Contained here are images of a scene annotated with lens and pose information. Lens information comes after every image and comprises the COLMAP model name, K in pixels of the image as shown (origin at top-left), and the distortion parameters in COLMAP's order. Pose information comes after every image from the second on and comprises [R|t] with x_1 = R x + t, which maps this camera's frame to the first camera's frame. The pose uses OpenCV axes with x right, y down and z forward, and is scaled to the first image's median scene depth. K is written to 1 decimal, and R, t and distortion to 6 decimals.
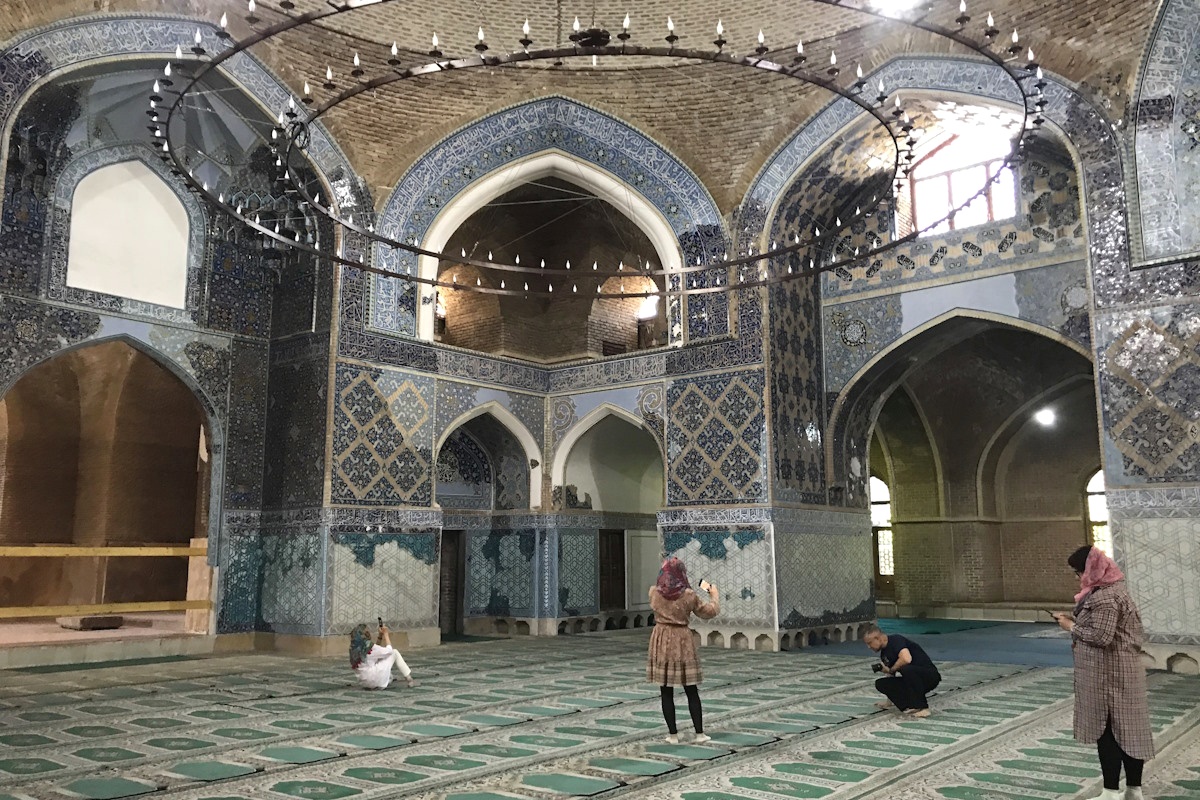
lens RADIAL K [[980.6, 0, 600.0], [0, 980.6, 400.0], [0, 0, 1]] dist [0.002215, -0.009121]
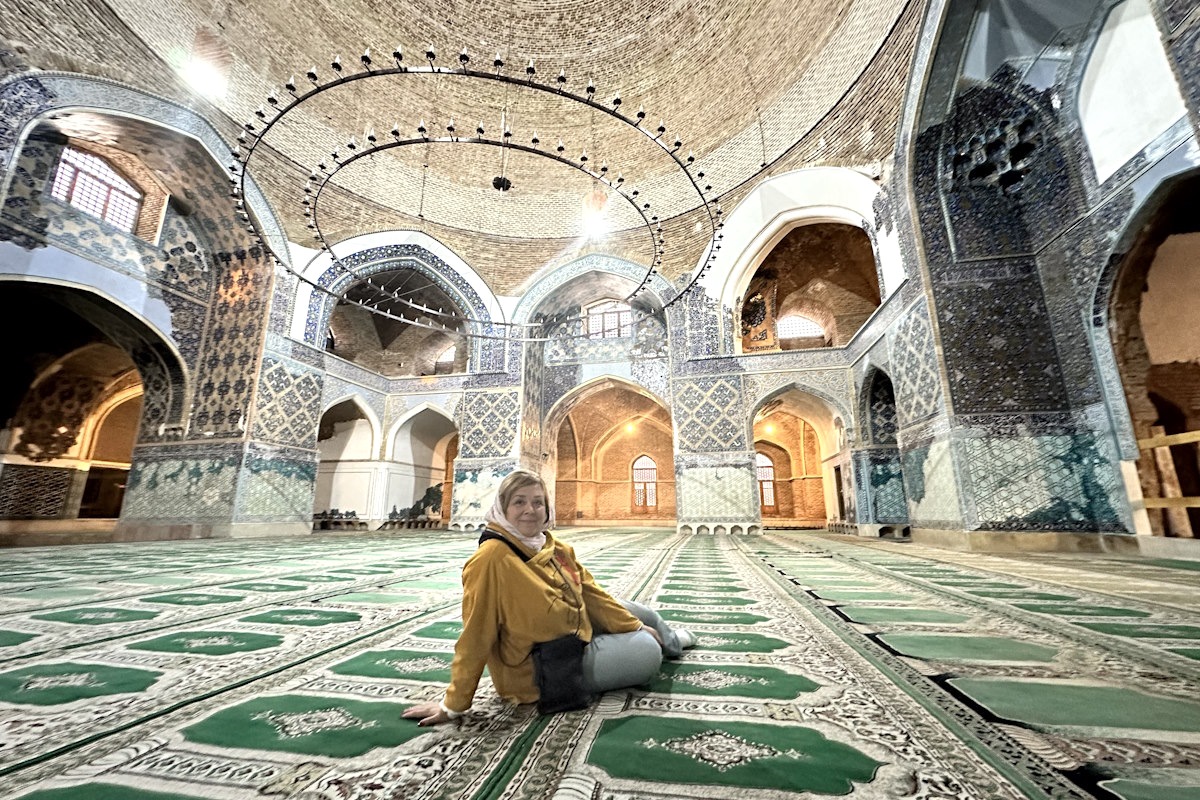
lens RADIAL K [[475.9, 0, 600.0], [0, 475.9, 400.0], [0, 0, 1]] dist [0.000613, 0.000167]
pose [[-0.883825, -0.103152, -0.456304, 0.112848], [0.078554, 0.928816, -0.362120, 0.207422], [0.461176, -0.355895, -0.812807, 0.962737]]
